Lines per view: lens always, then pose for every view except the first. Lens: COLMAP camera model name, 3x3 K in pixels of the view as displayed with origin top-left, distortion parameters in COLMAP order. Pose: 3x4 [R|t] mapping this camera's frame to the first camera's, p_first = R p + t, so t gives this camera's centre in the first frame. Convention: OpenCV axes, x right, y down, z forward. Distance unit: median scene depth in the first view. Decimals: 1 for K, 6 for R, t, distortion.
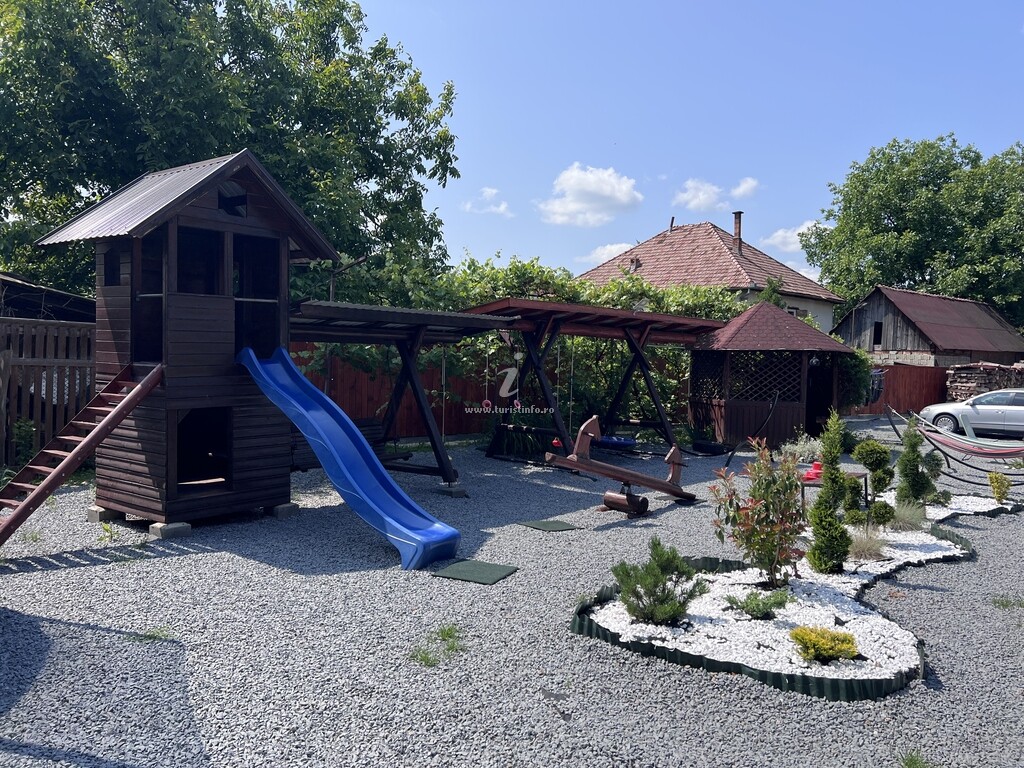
lens RADIAL K [[779.0, 0, 511.0], [0, 779.0, 375.0], [0, 0, 1]] dist [0.062296, -0.085609]
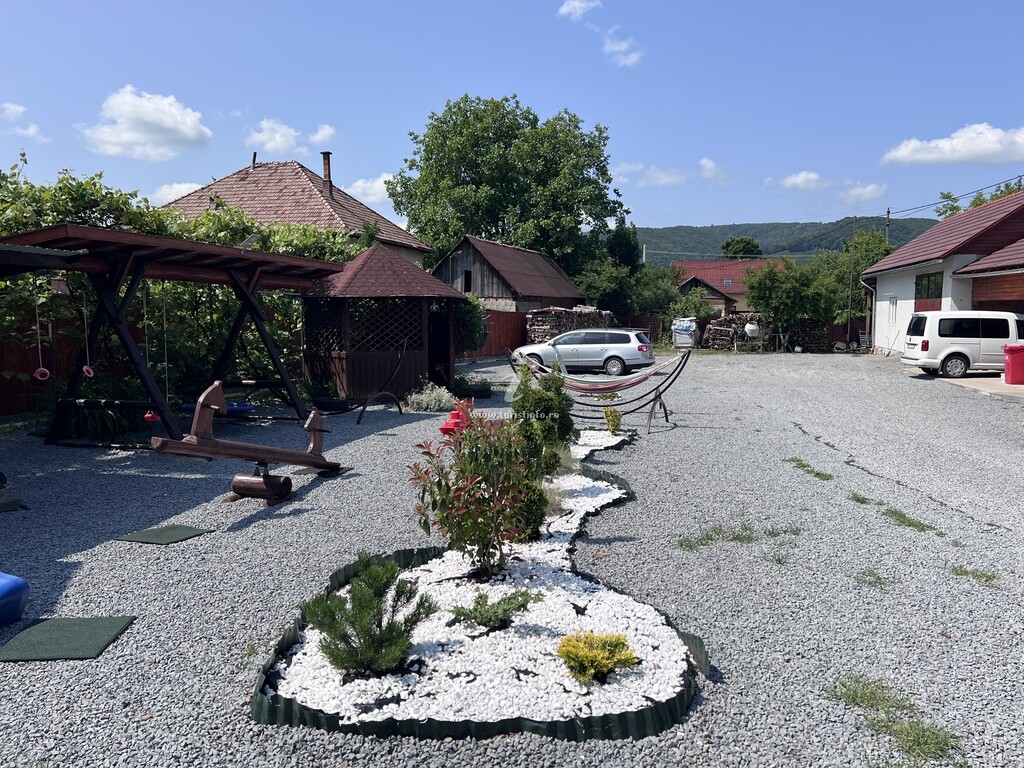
lens RADIAL K [[779.0, 0, 510.1], [0, 779.0, 382.4], [0, 0, 1]] dist [0.062296, -0.085609]
pose [[0.866548, -0.068669, 0.494347, -0.016423], [0.033789, 0.996289, 0.079163, 0.002495], [-0.497948, -0.051895, 0.865653, 0.138489]]
